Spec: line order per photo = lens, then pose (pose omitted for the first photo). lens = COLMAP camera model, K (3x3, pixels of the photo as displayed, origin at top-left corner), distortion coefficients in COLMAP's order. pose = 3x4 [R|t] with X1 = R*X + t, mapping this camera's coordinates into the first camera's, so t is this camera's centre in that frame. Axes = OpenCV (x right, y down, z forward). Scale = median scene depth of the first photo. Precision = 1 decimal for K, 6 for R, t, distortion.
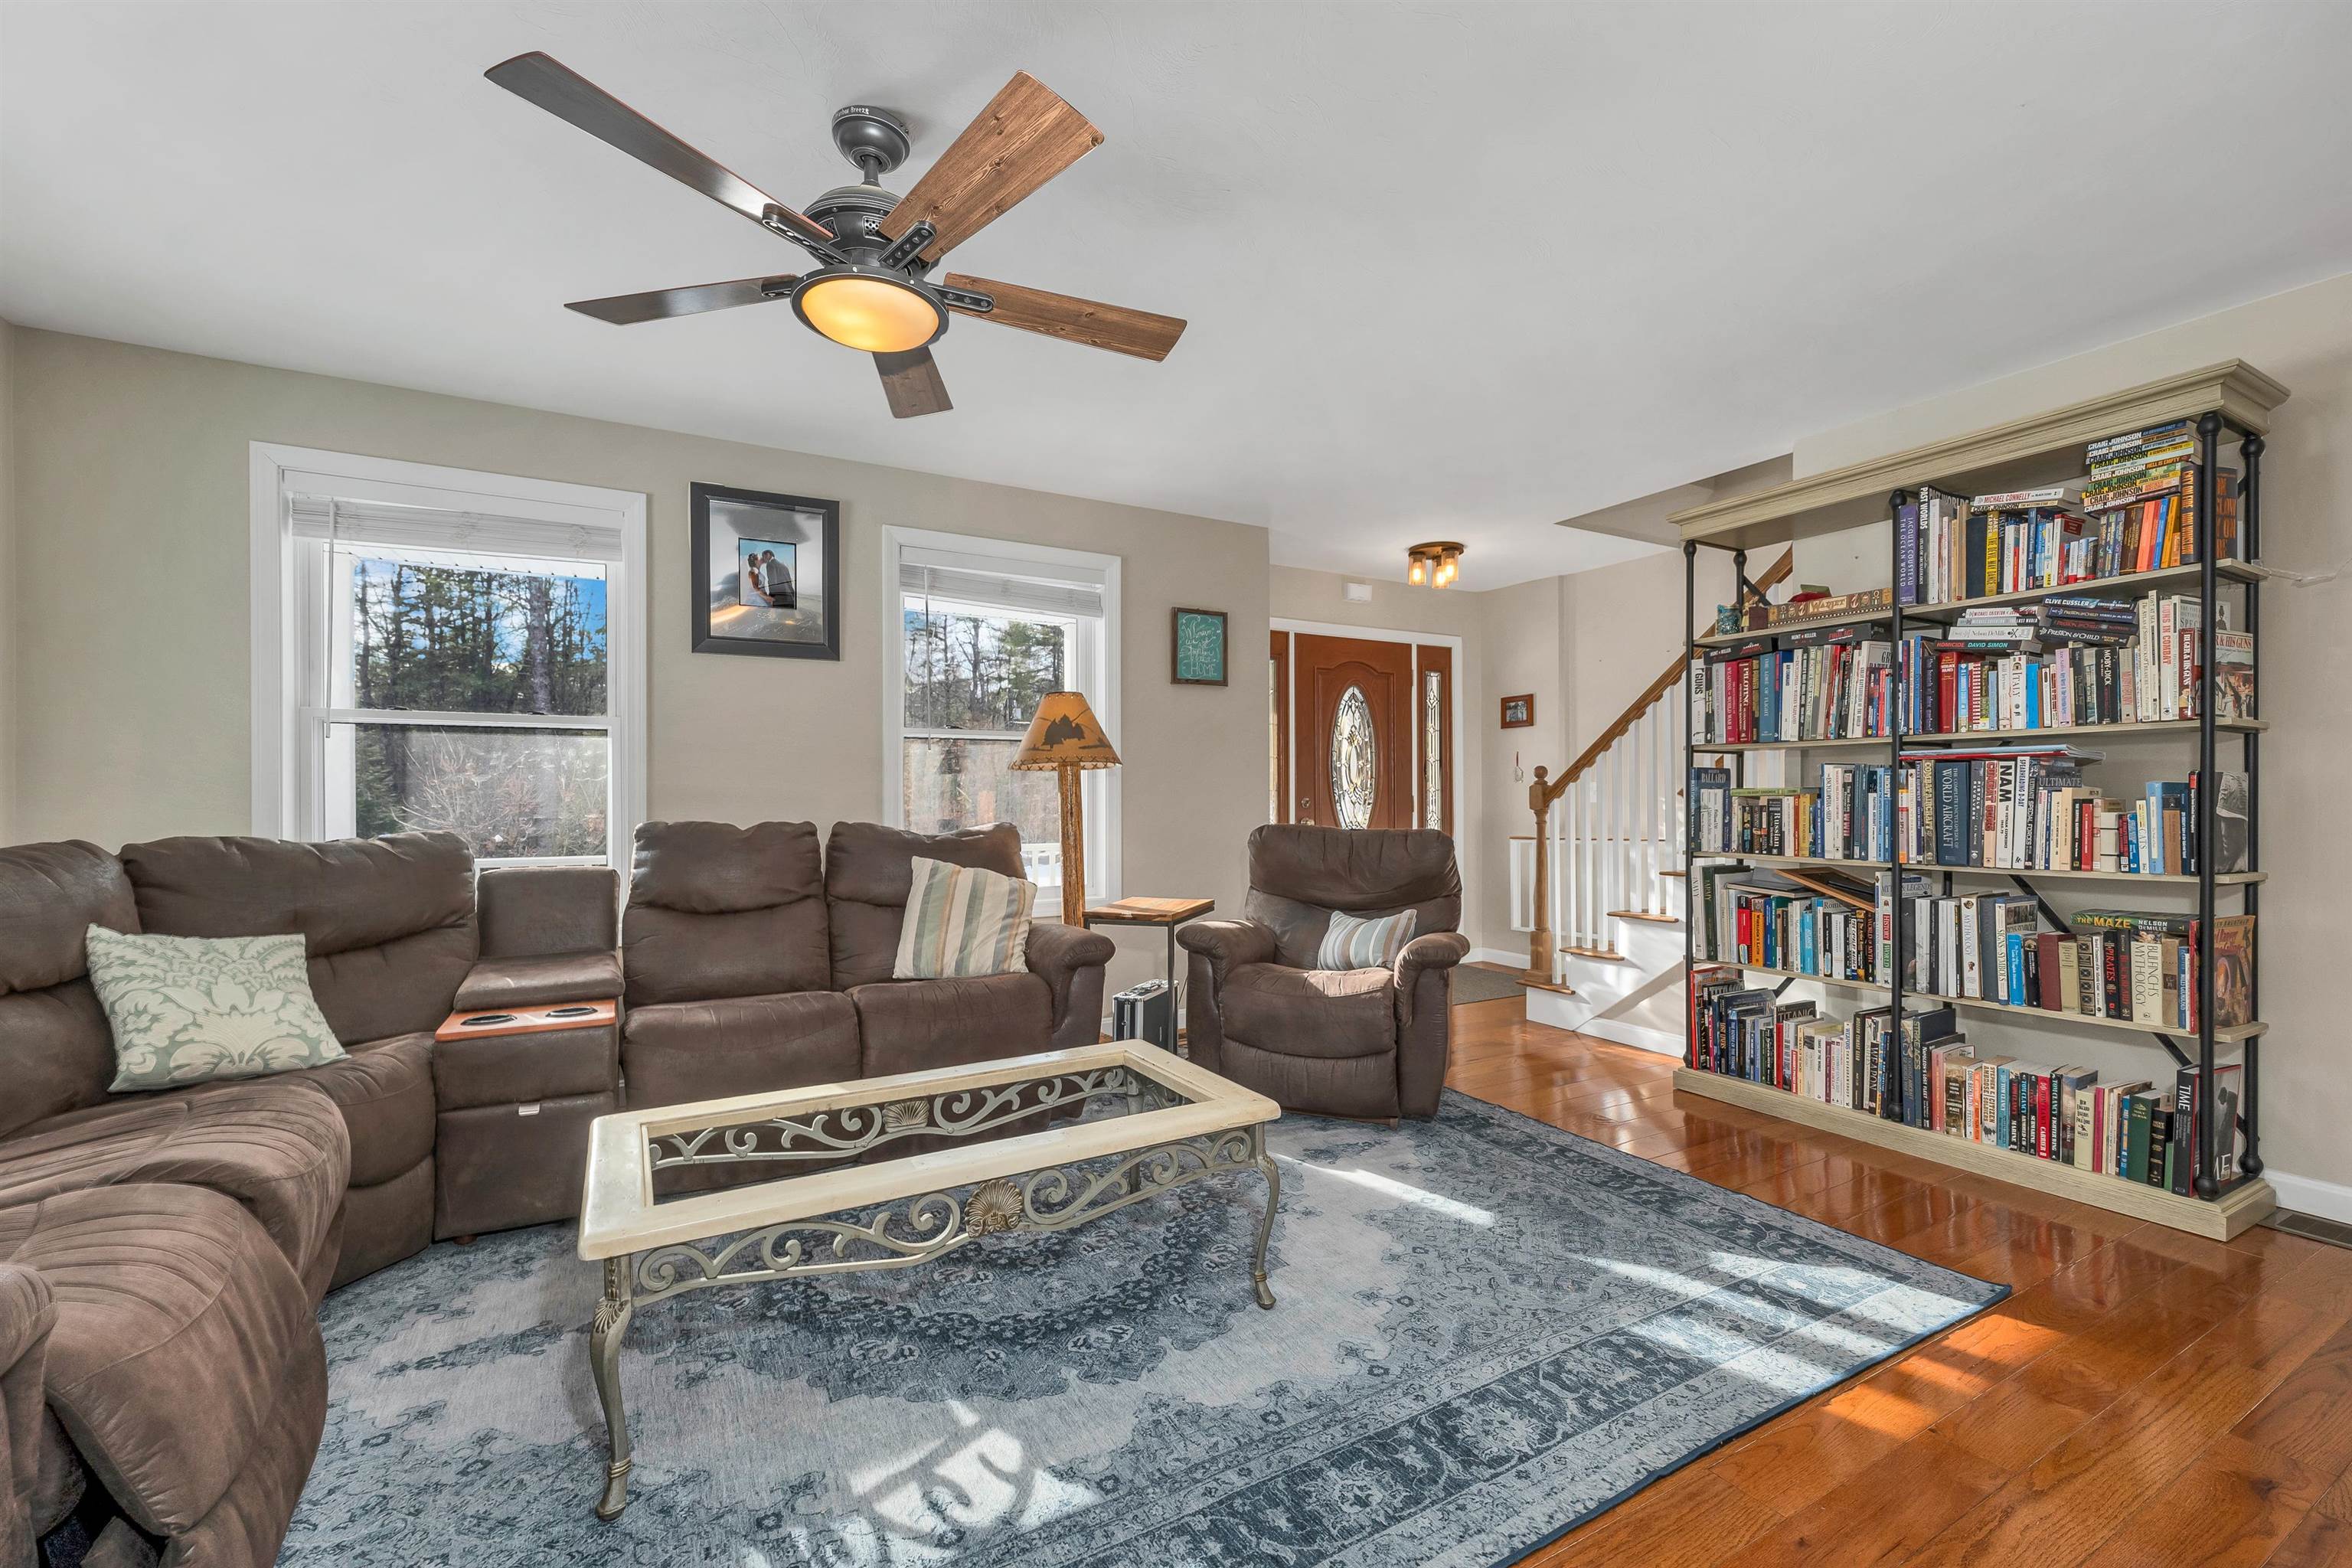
lens RADIAL K [[972.1, 0, 1174.1], [0, 972.1, 795.8], [0, 0, 1]] dist [0.000836, 0.000714]
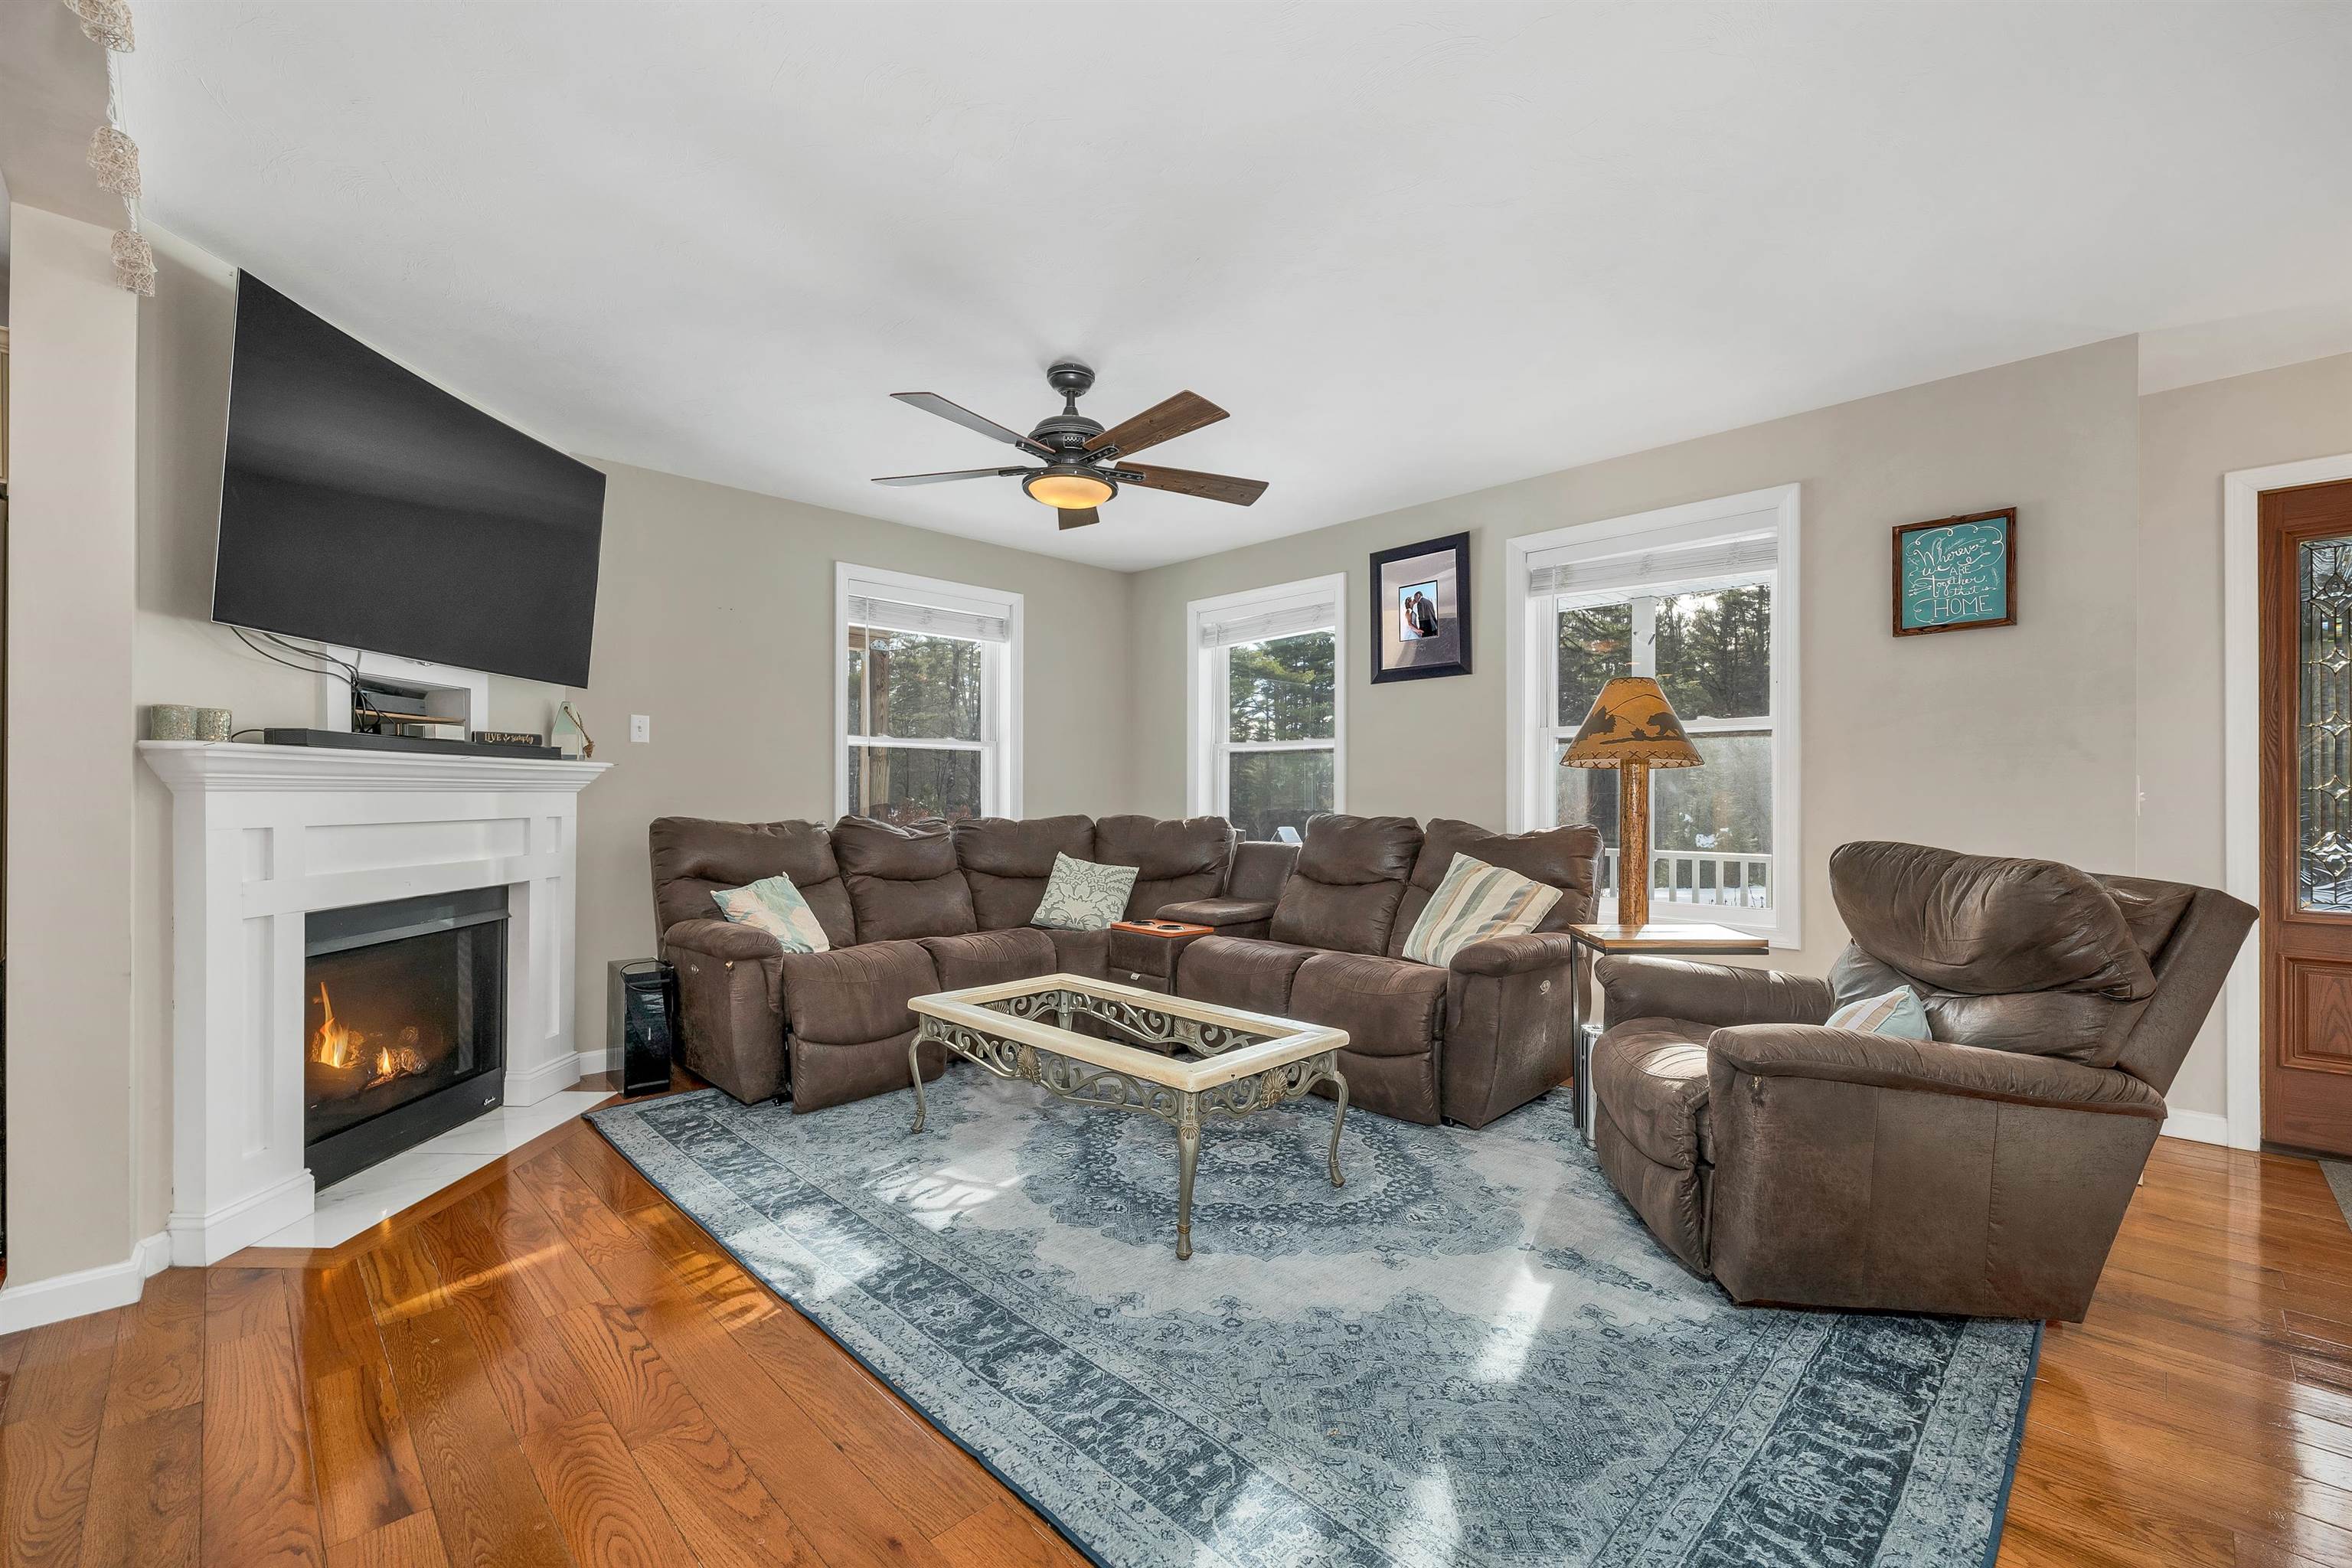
lens RADIAL K [[972.1, 0, 1177.9], [0, 972.1, 792.2], [0, 0, 1]] dist [0.000836, 0.000714]
pose [[0.268101, -0.000483, -0.963391, 1.119875], [-0.003097, 0.999994, -0.001363, -0.003394], [0.963386, 0.003349, 0.268098, 0.670432]]
